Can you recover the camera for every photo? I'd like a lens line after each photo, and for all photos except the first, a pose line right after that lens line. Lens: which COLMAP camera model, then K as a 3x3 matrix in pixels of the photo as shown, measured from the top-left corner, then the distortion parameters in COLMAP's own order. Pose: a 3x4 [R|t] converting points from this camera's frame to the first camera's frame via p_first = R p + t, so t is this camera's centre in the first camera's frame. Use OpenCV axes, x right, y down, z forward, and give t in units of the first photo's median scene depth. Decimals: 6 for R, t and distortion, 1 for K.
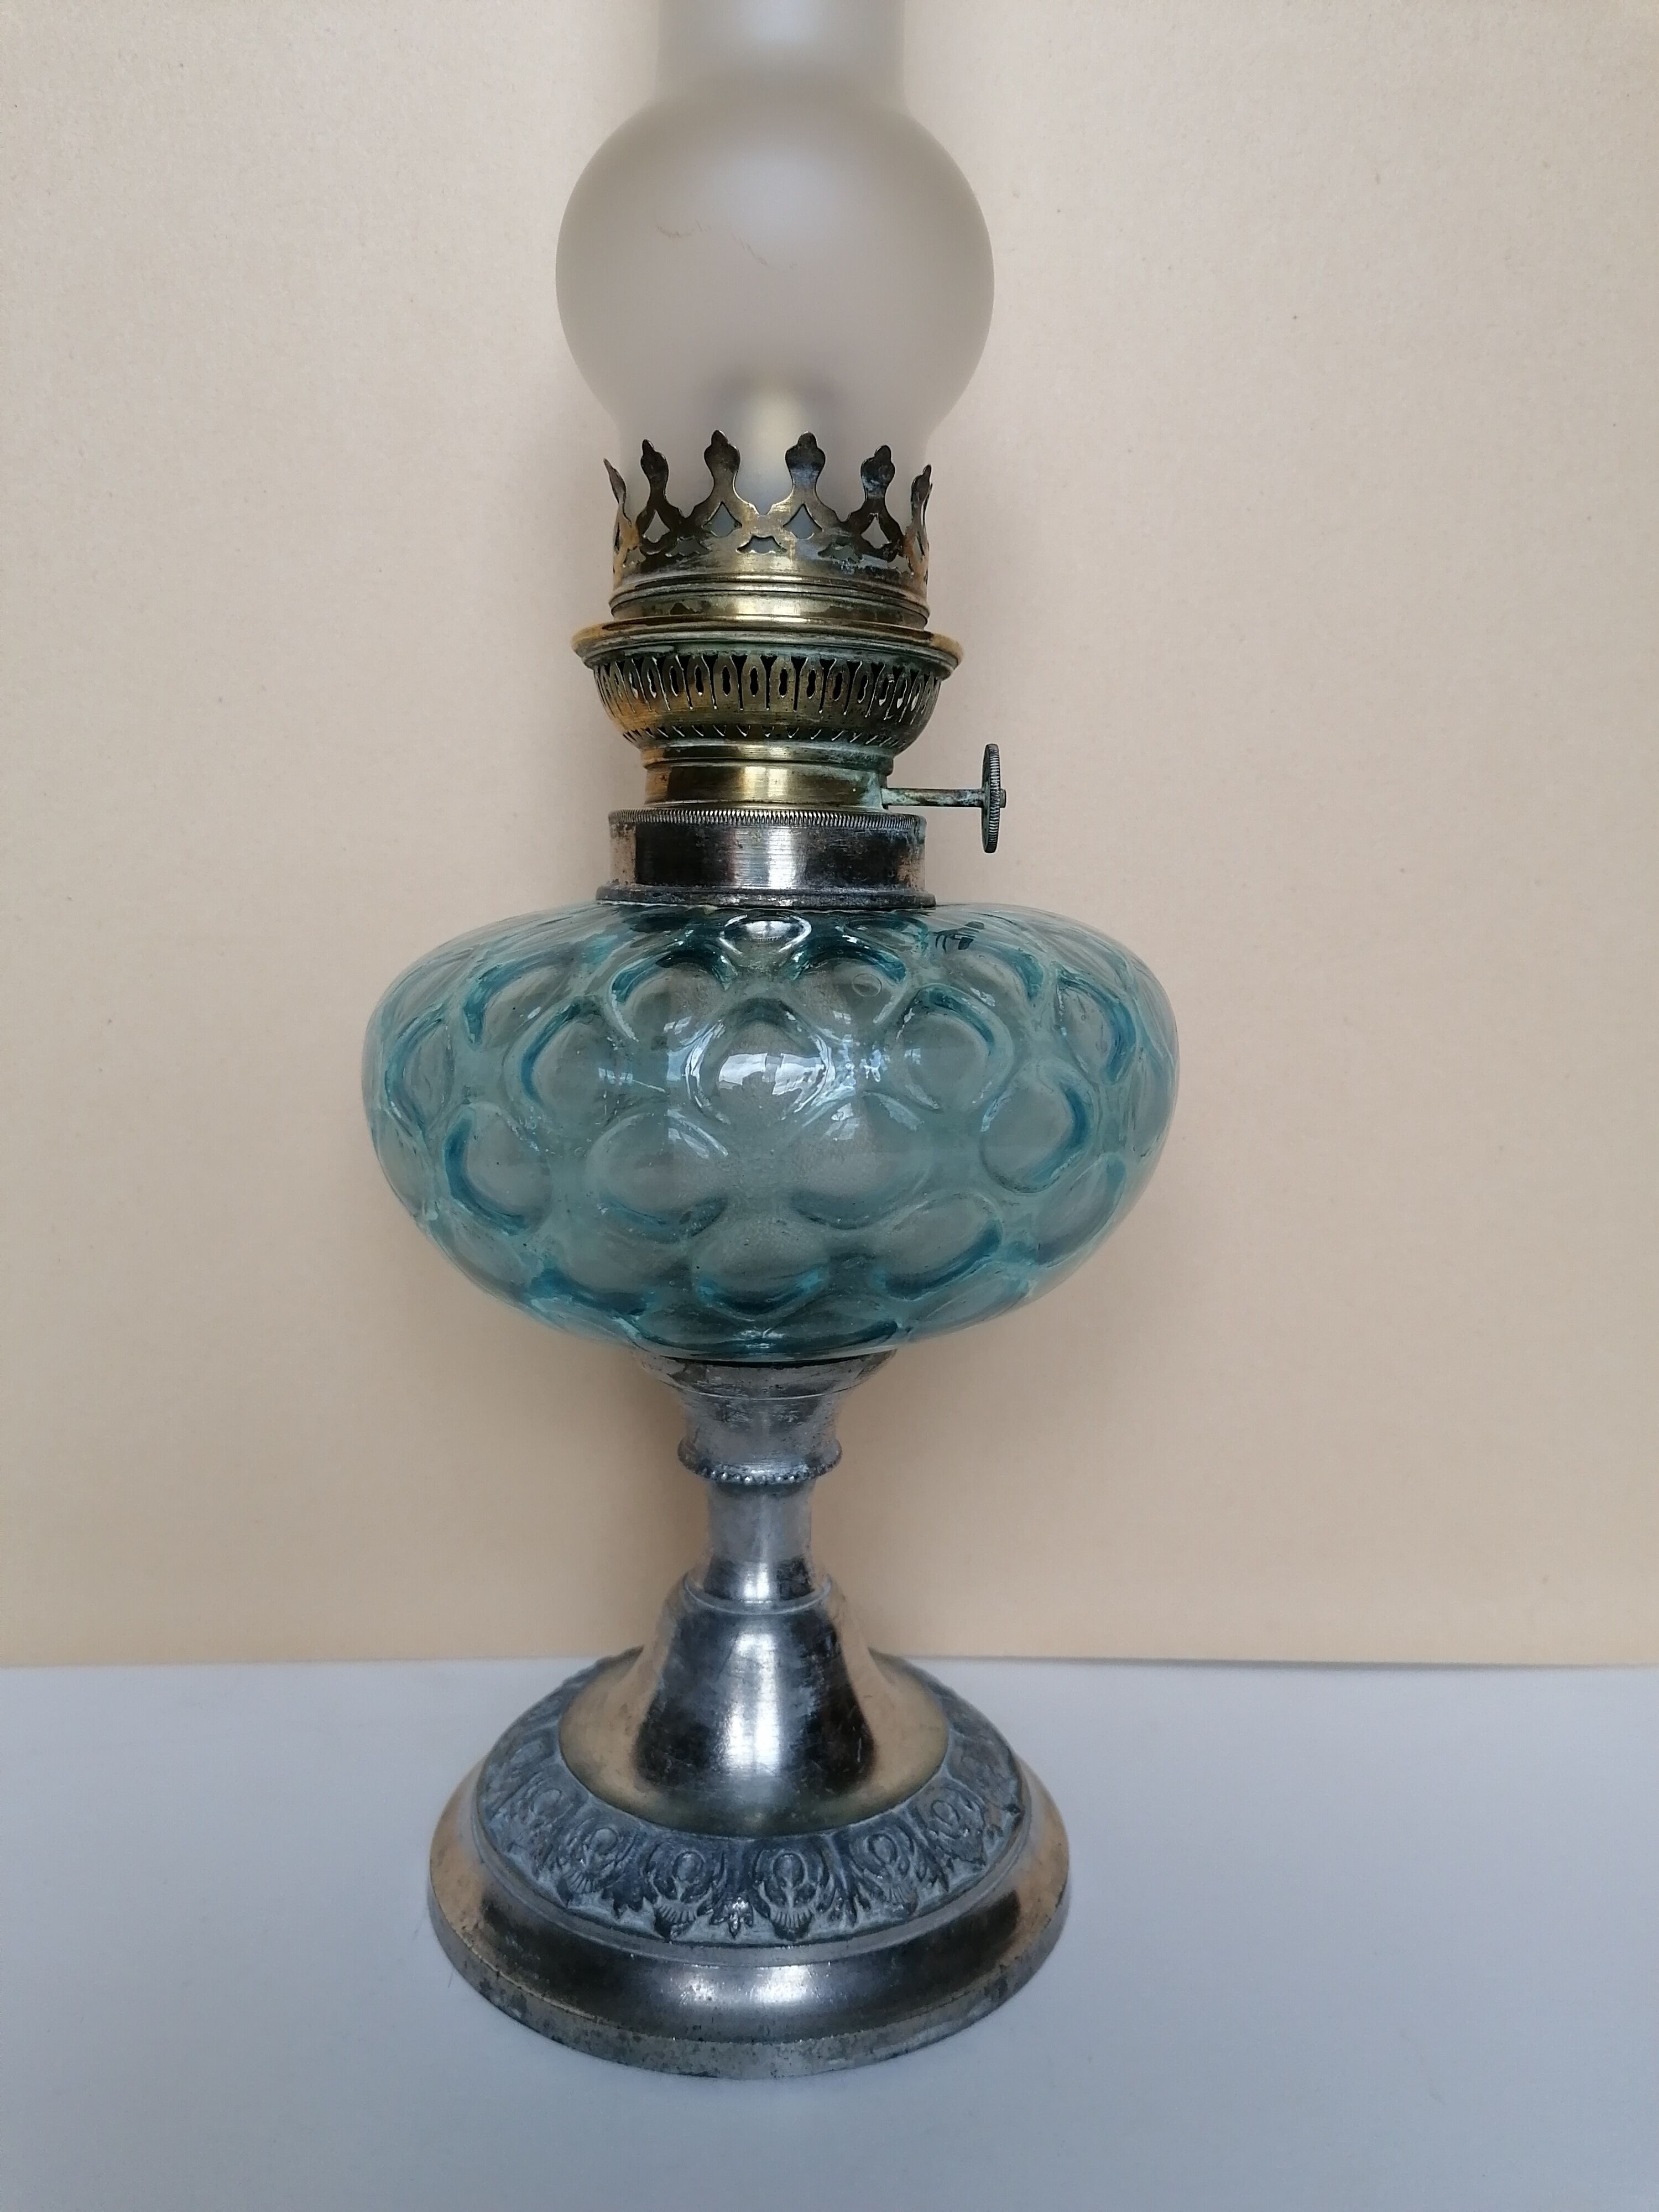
lens RADIAL K [[1775.3, 0, 829.5], [0, 1775.3, 1106.0], [0, 0, 1]] dist [0.088049, -0.065836]
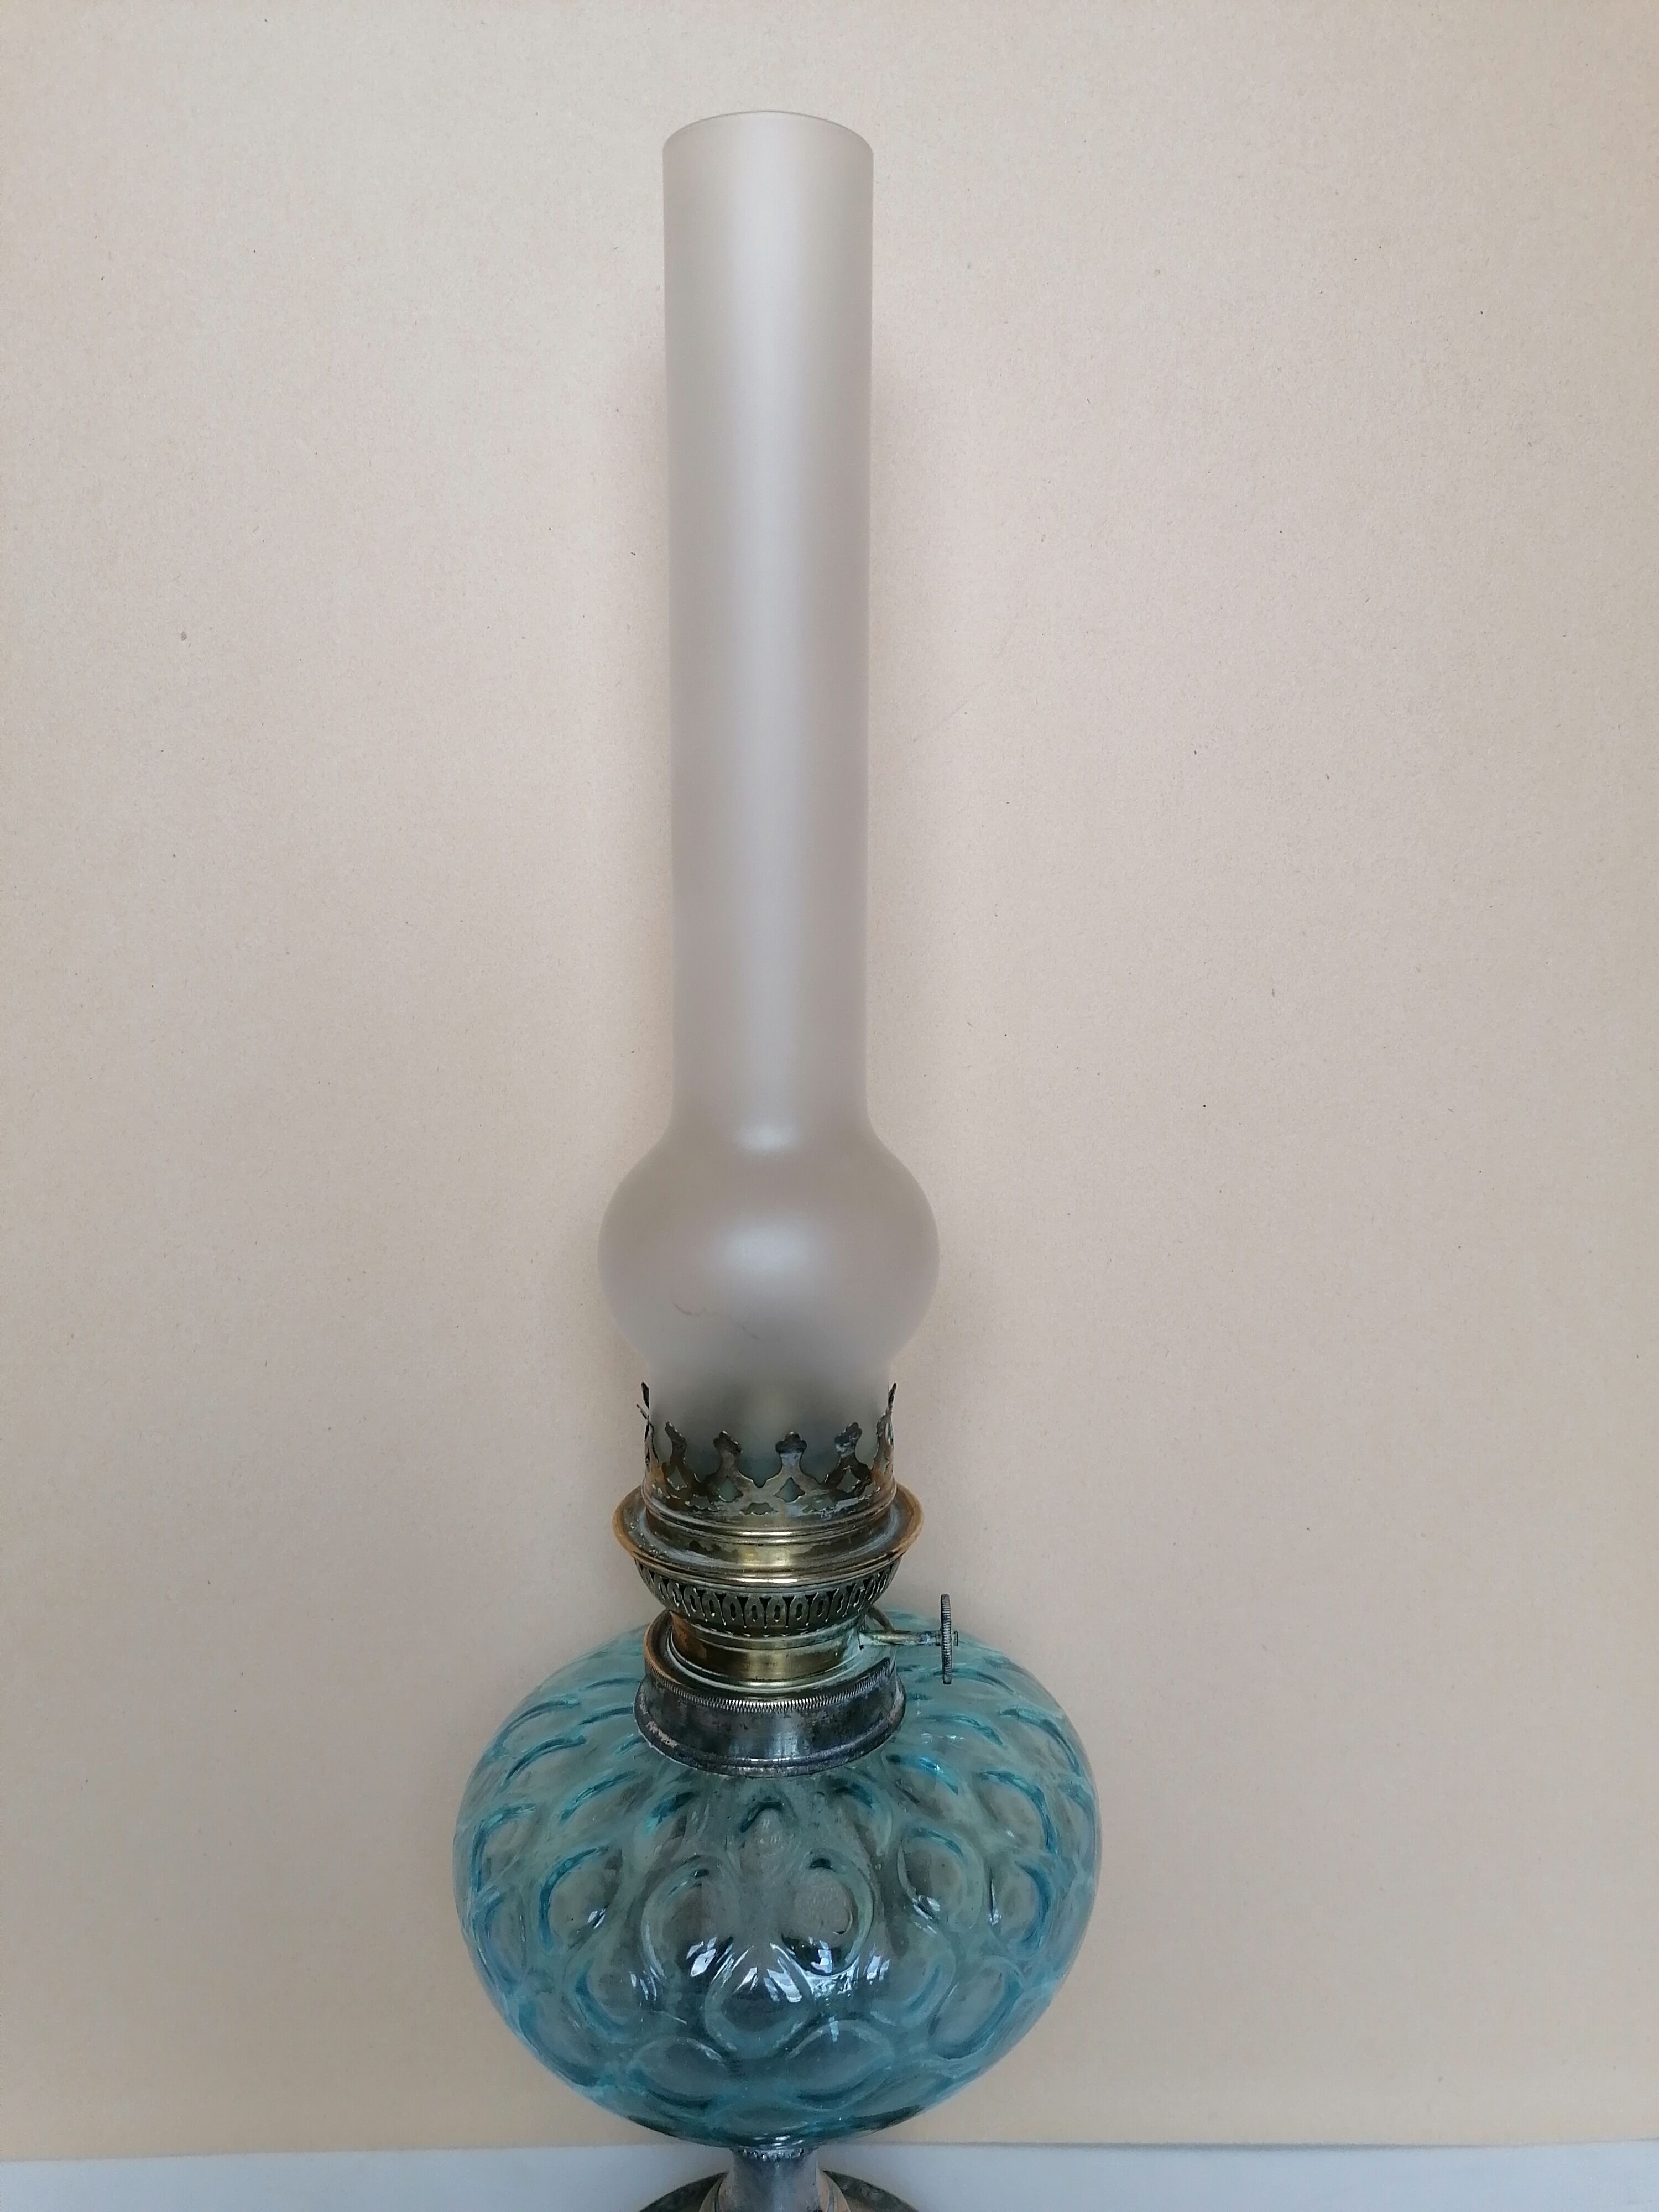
lens RADIAL K [[1742.5, 0, 836.9], [0, 1742.5, 1110.5], [0, 0, 1]] dist [0.081761, -0.064372]
pose [[0.999590, -0.014657, -0.024605, 0.050425], [0.015576, 0.999171, 0.037606, -0.607426], [0.024033, -0.037974, 0.998990, -0.232400]]
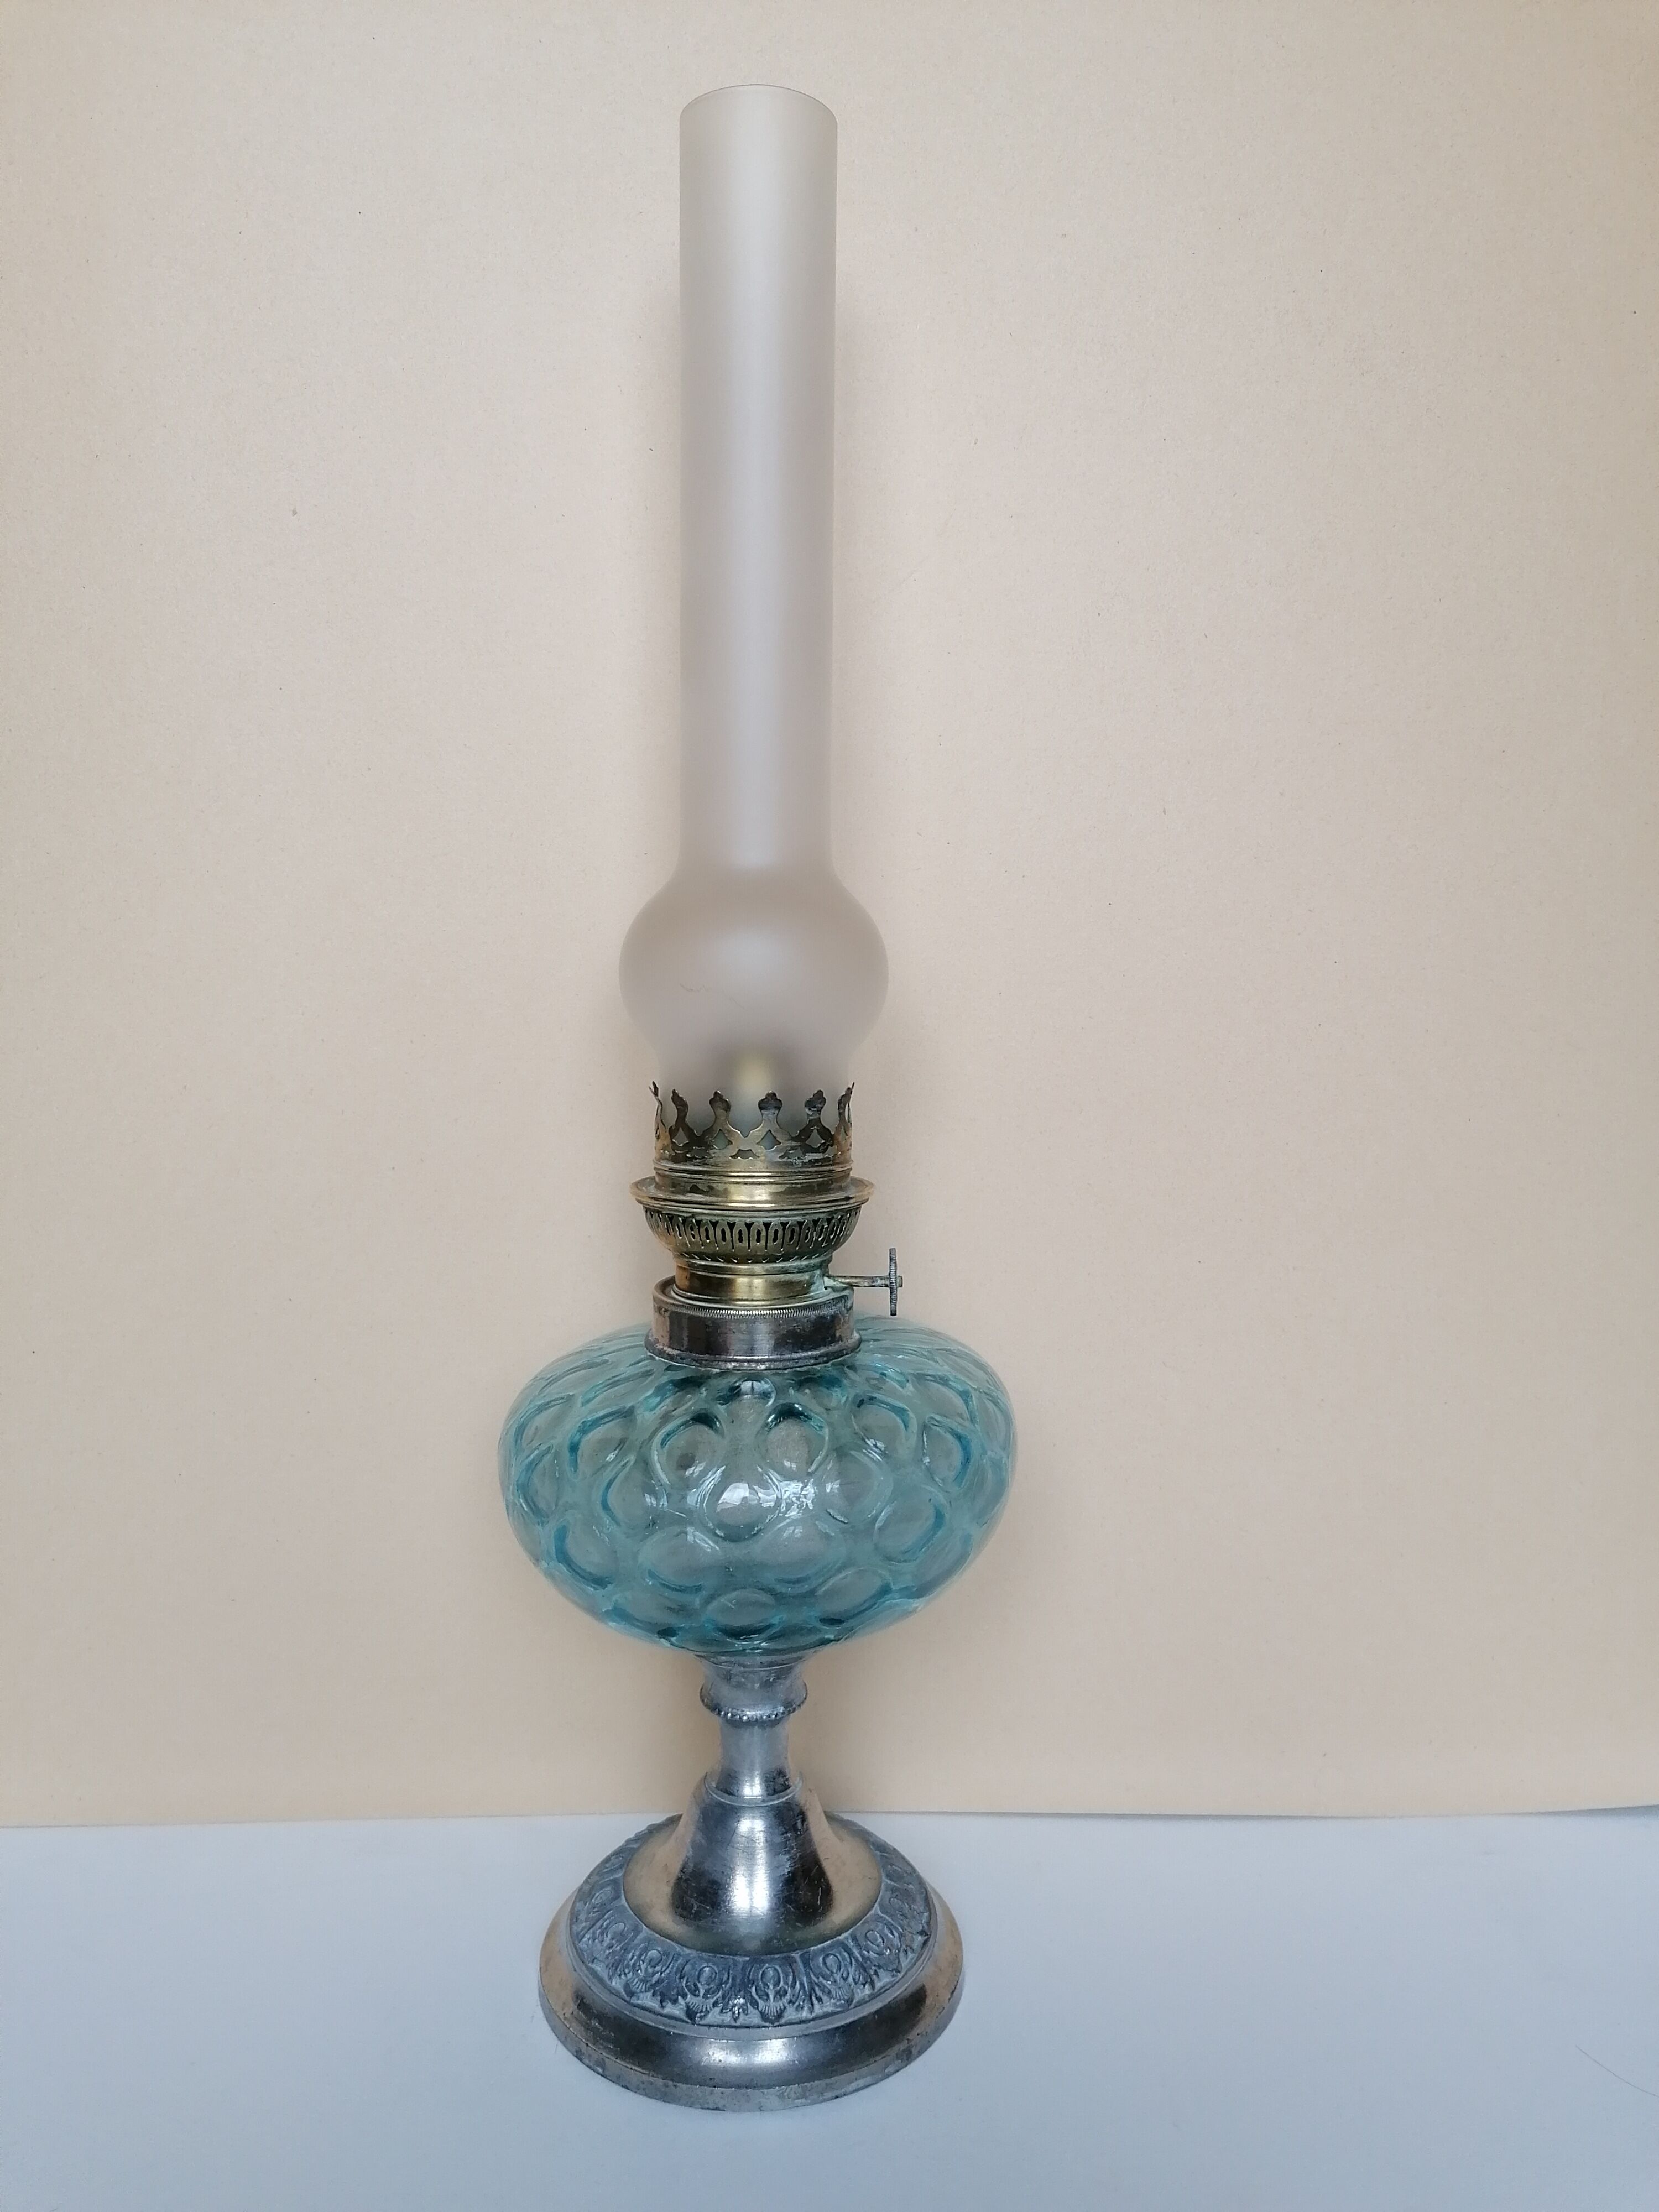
lens RADIAL K [[1775.3, 0, 829.5], [0, 1775.3, 1106.0], [0, 0, 1]] dist [0.088049, -0.065836]
pose [[0.999635, -0.011555, -0.024405, 0.076062], [0.010850, 0.999525, -0.028851, -0.291041], [0.024727, 0.028576, 0.999286, -0.597690]]
